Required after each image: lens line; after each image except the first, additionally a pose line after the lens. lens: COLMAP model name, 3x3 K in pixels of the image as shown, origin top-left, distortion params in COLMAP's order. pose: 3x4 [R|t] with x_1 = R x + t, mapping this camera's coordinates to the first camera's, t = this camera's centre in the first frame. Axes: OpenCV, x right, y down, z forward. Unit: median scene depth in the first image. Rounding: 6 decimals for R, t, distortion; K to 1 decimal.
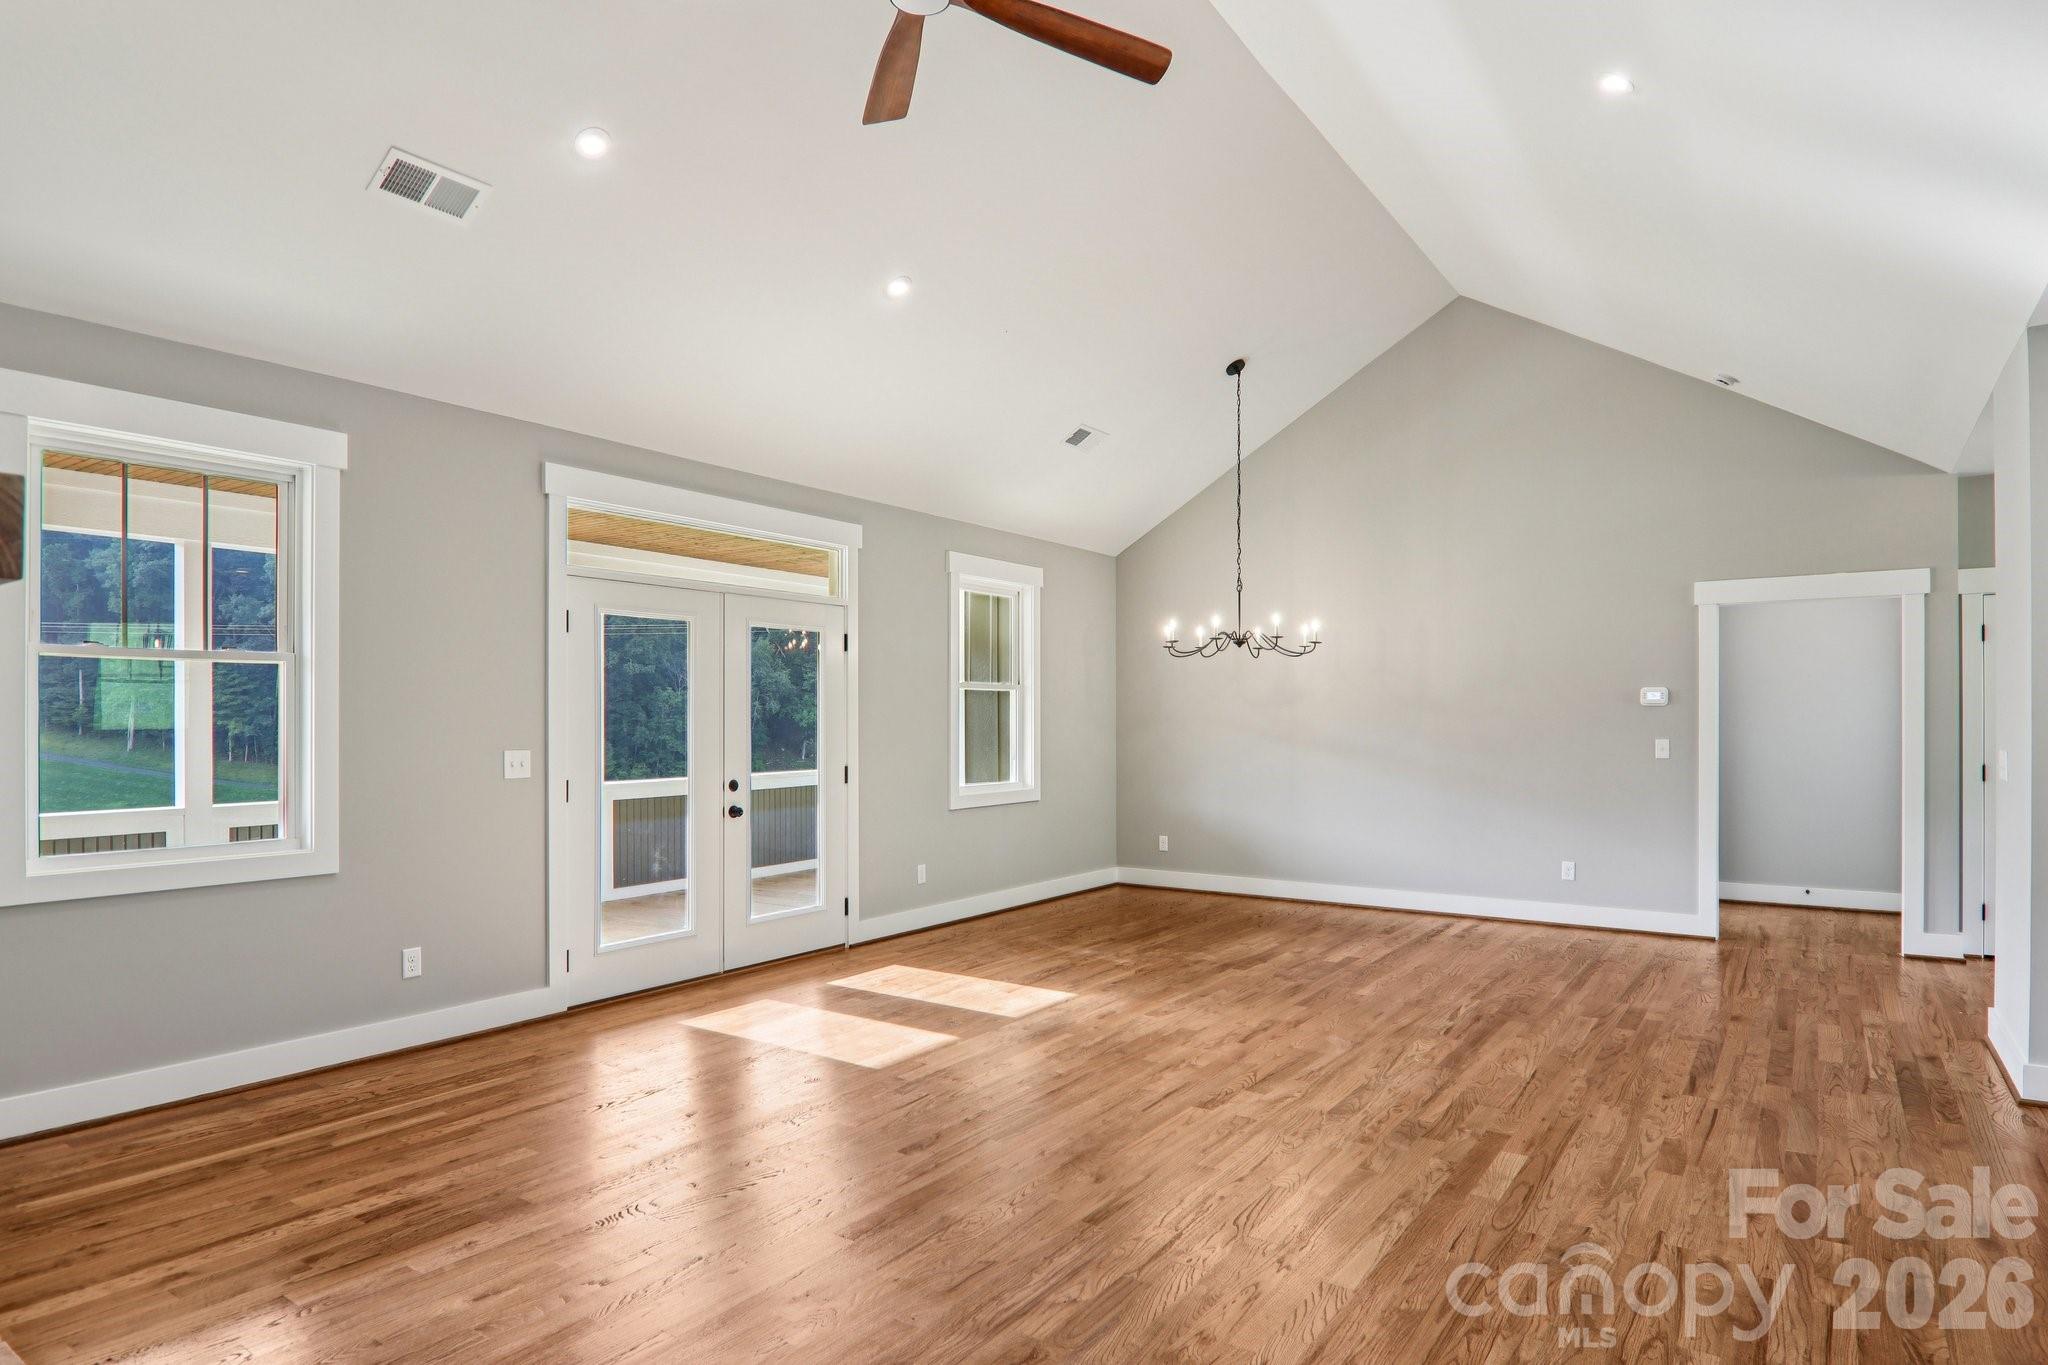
lens RADIAL K [[1176.1, 0, 1035.3], [0, 1176.1, 725.4], [0, 0, 1]] dist [0.001753, 0.000228]
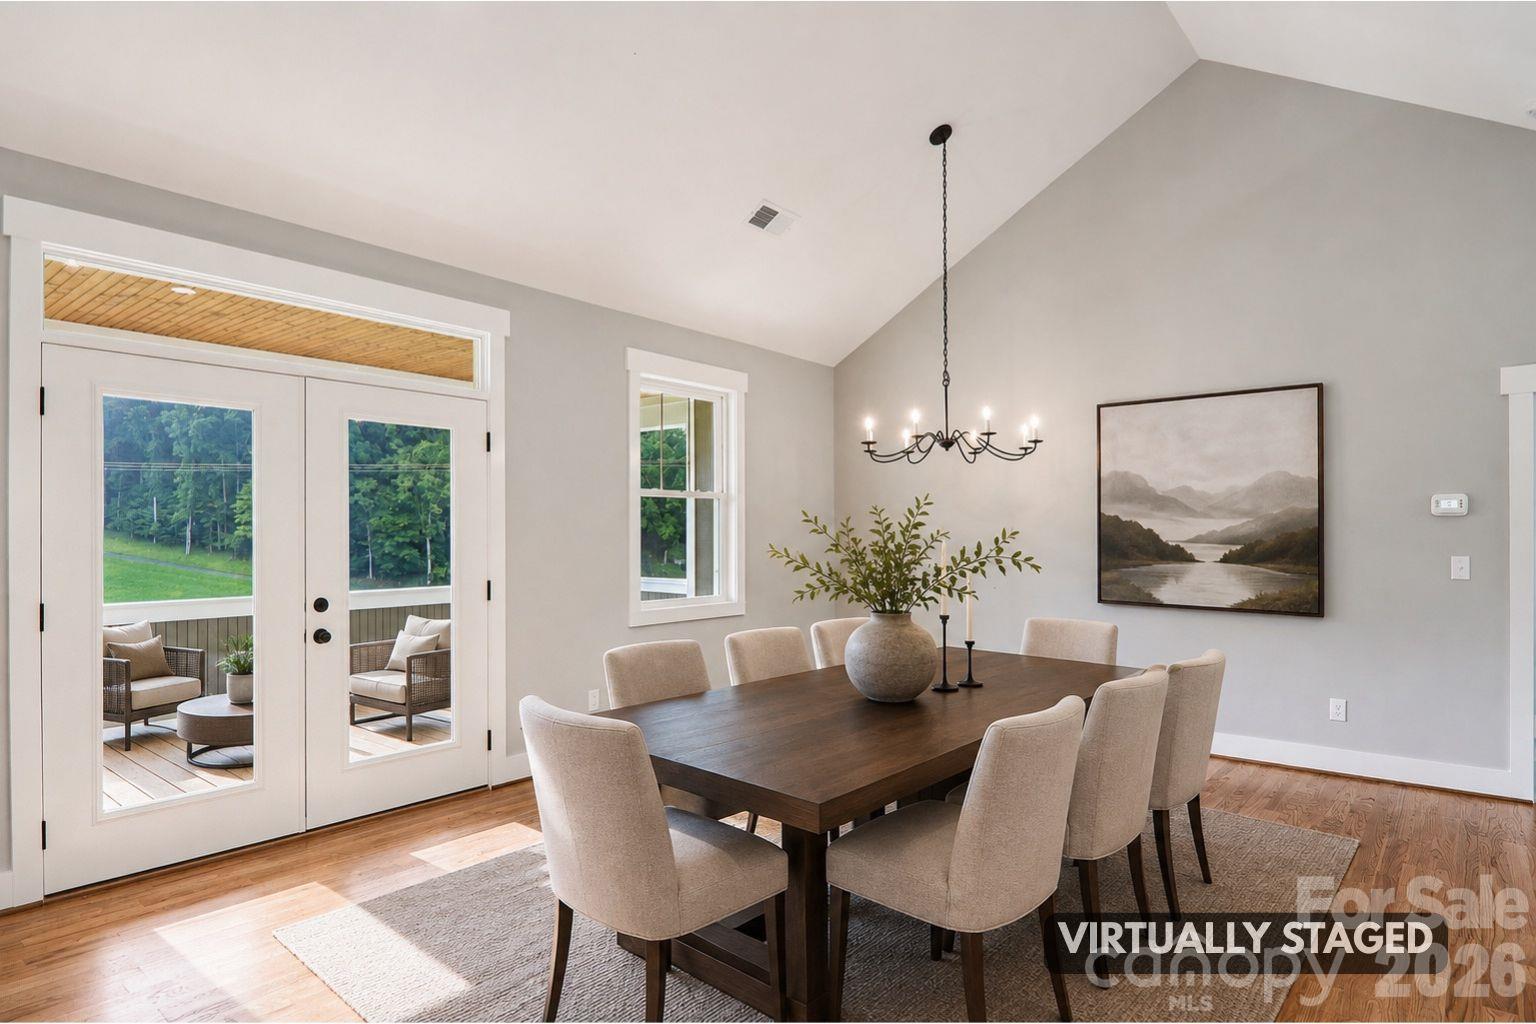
lens RADIAL K [[894.8, 0, 768.0], [0, 894.8, 512.0], [0, 0, 1]] dist [0.003437, -0.000150]
pose [[0.996281, 0.000360, -0.086163, 0.099015], [-0.002901, 0.999564, -0.029372, 0.000718], [0.086115, 0.029513, 0.995848, 0.324483]]
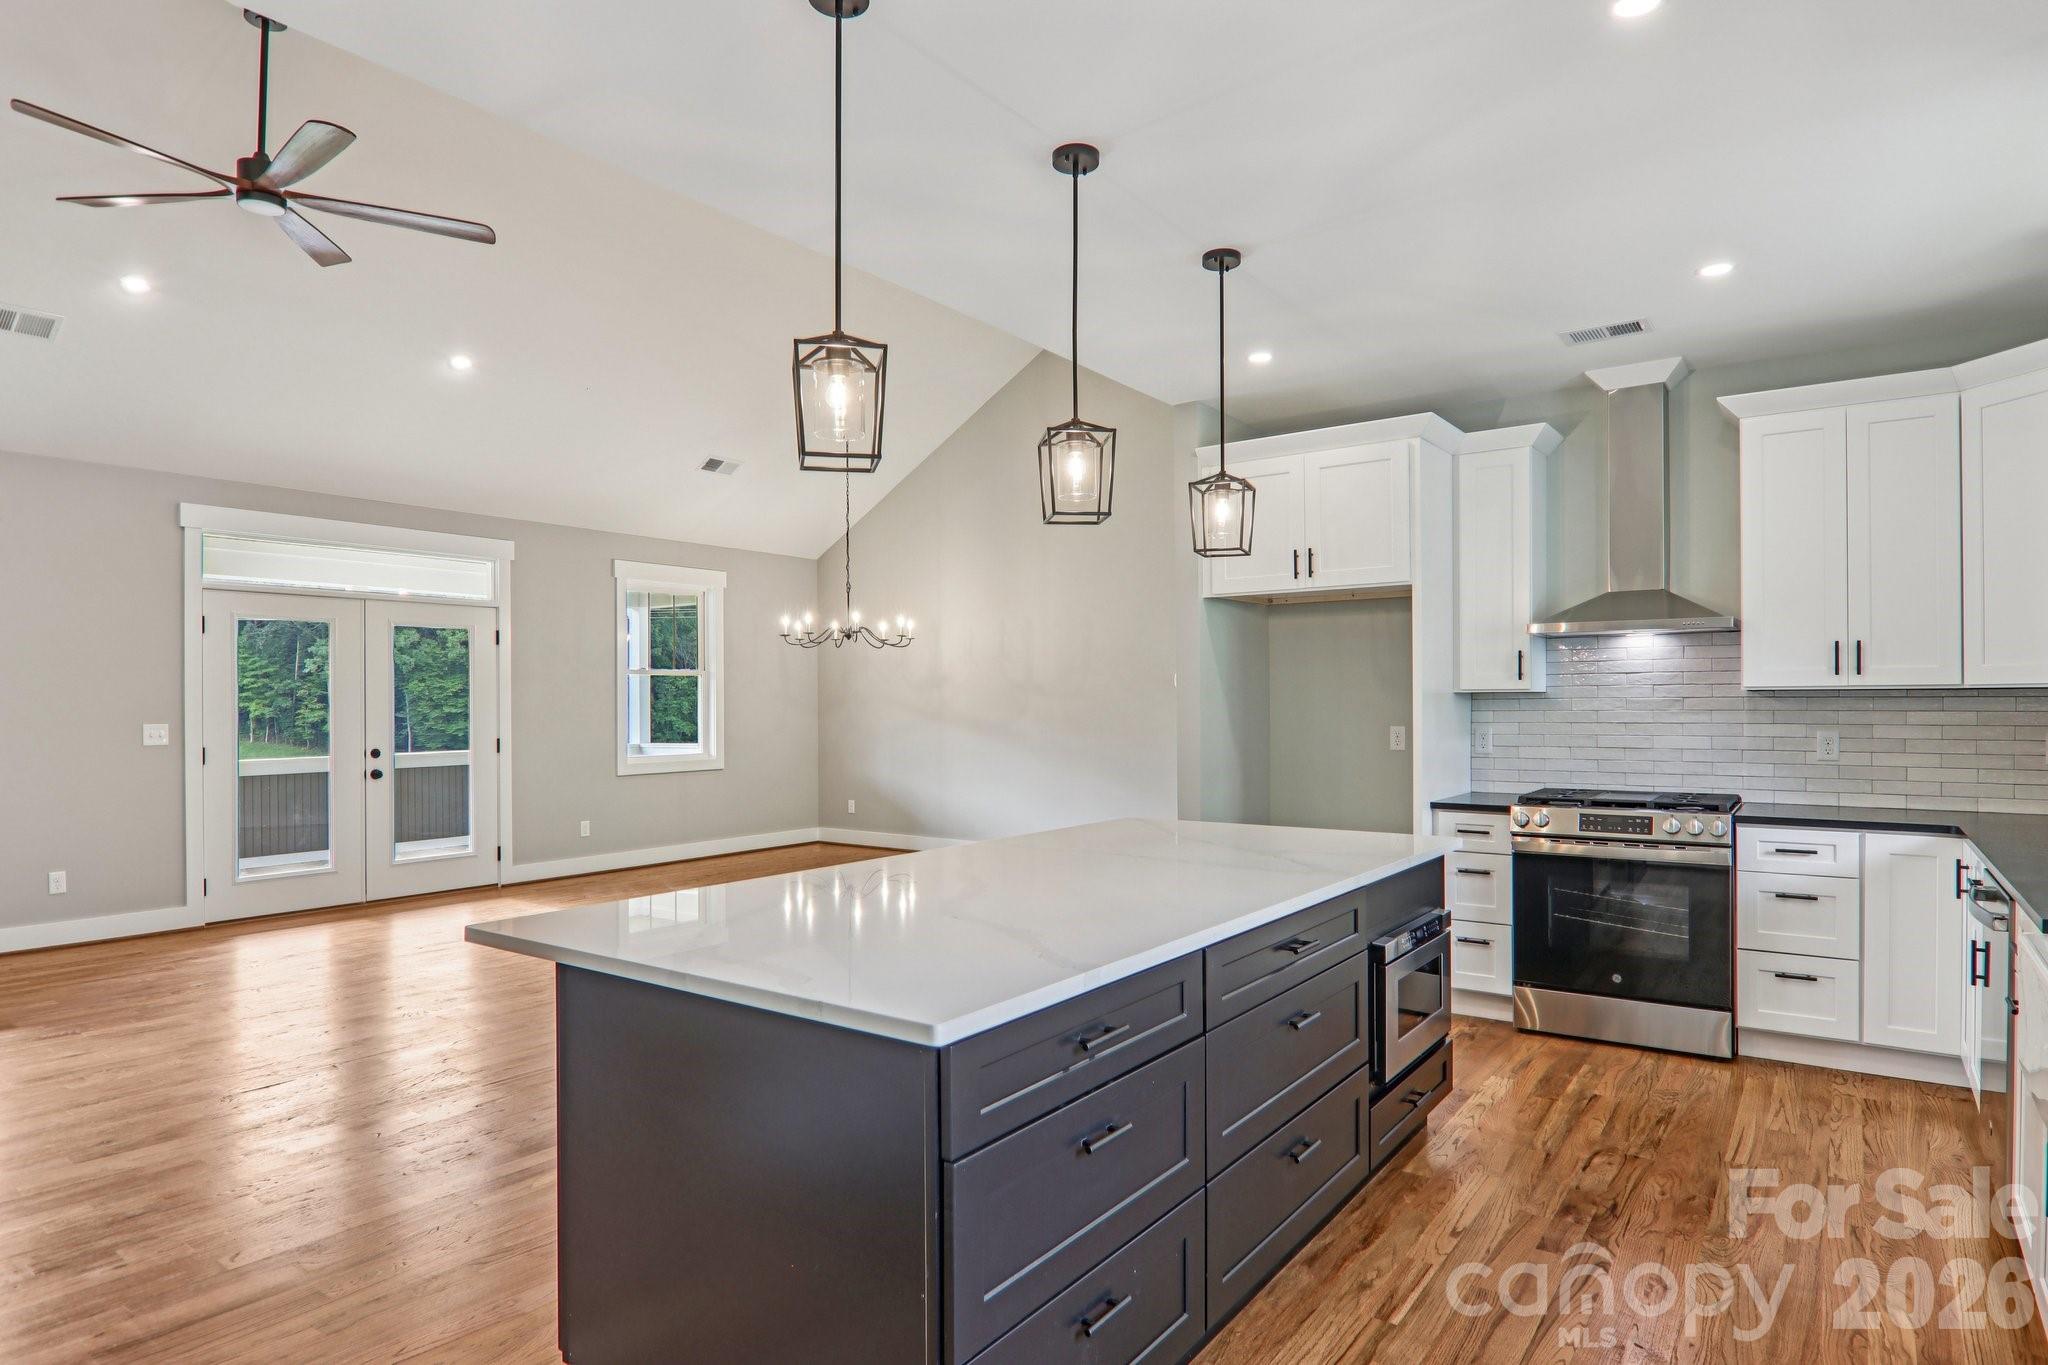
lens RADIAL K [[1162.5, 0, 1033.3], [0, 1162.5, 705.8], [0, 0, 1]] dist [0.019416, -0.039647]
pose [[0.999789, -0.000948, -0.020505, 0.390674], [0.000934, 0.999999, -0.000702, 0.001647], [0.020505, 0.000682, 0.999790, -0.185015]]
